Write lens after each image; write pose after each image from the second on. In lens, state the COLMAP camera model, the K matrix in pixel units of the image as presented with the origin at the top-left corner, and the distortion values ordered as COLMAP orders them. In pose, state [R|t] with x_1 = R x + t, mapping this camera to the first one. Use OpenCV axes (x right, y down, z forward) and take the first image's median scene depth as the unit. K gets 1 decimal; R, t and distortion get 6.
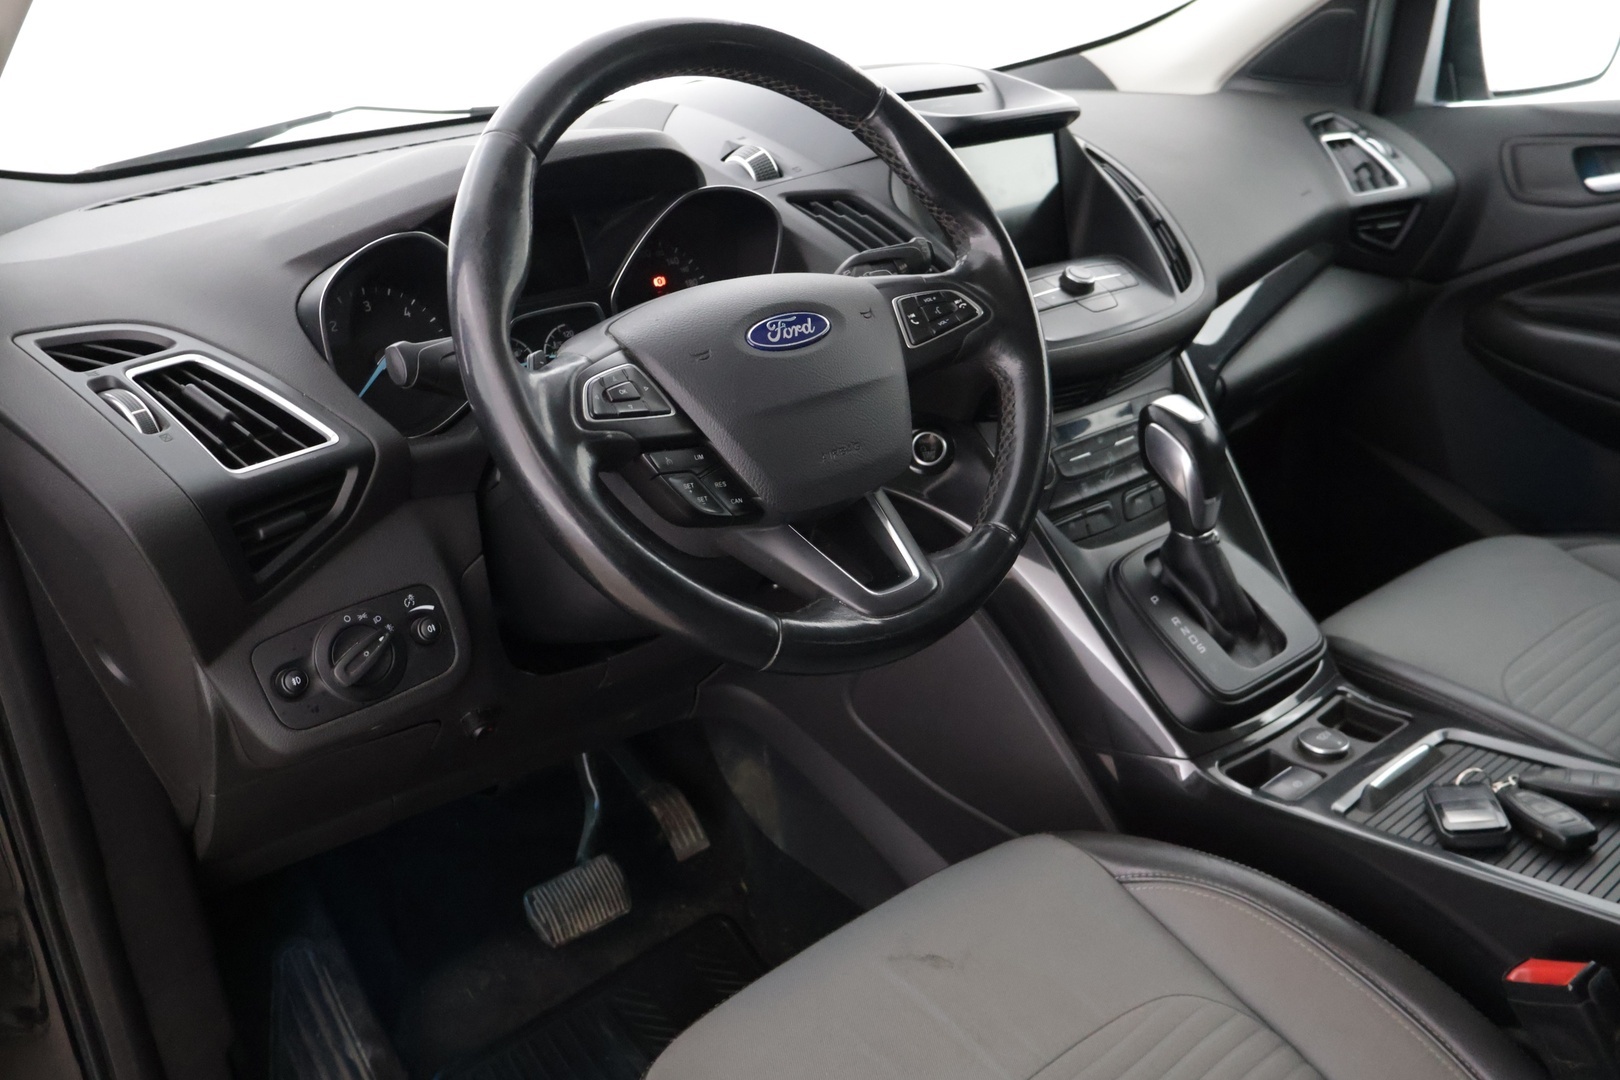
lens RADIAL K [[1448.7, 0, 810.0], [0, 1448.7, 540.0], [0, 0, 1]] dist [-0.000950, 0.003167]
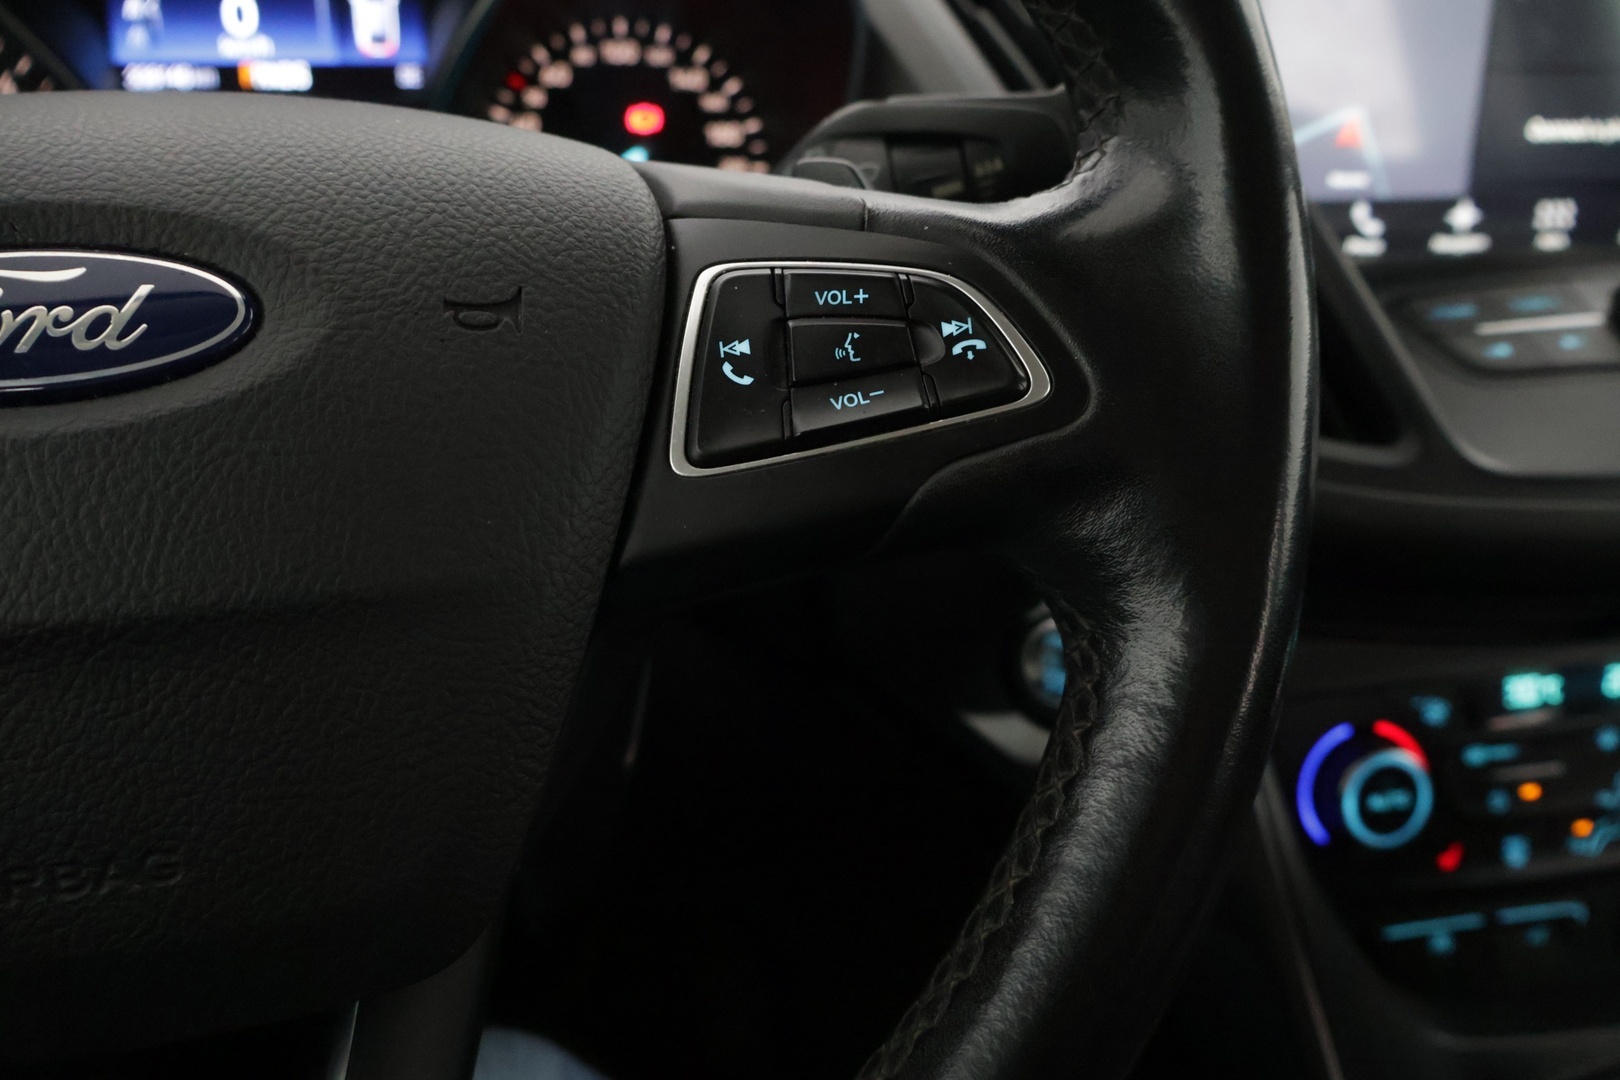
lens RADIAL K [[1369.6, 0, 810.0], [0, 1369.6, 540.0], [0, 0, 1]] dist [-0.000425, -0.013670]
pose [[0.883709, 0.273805, -0.379591, 0.179691], [-0.232191, 0.960659, 0.152386, -0.159122], [0.406382, -0.046527, 0.912518, 0.768562]]
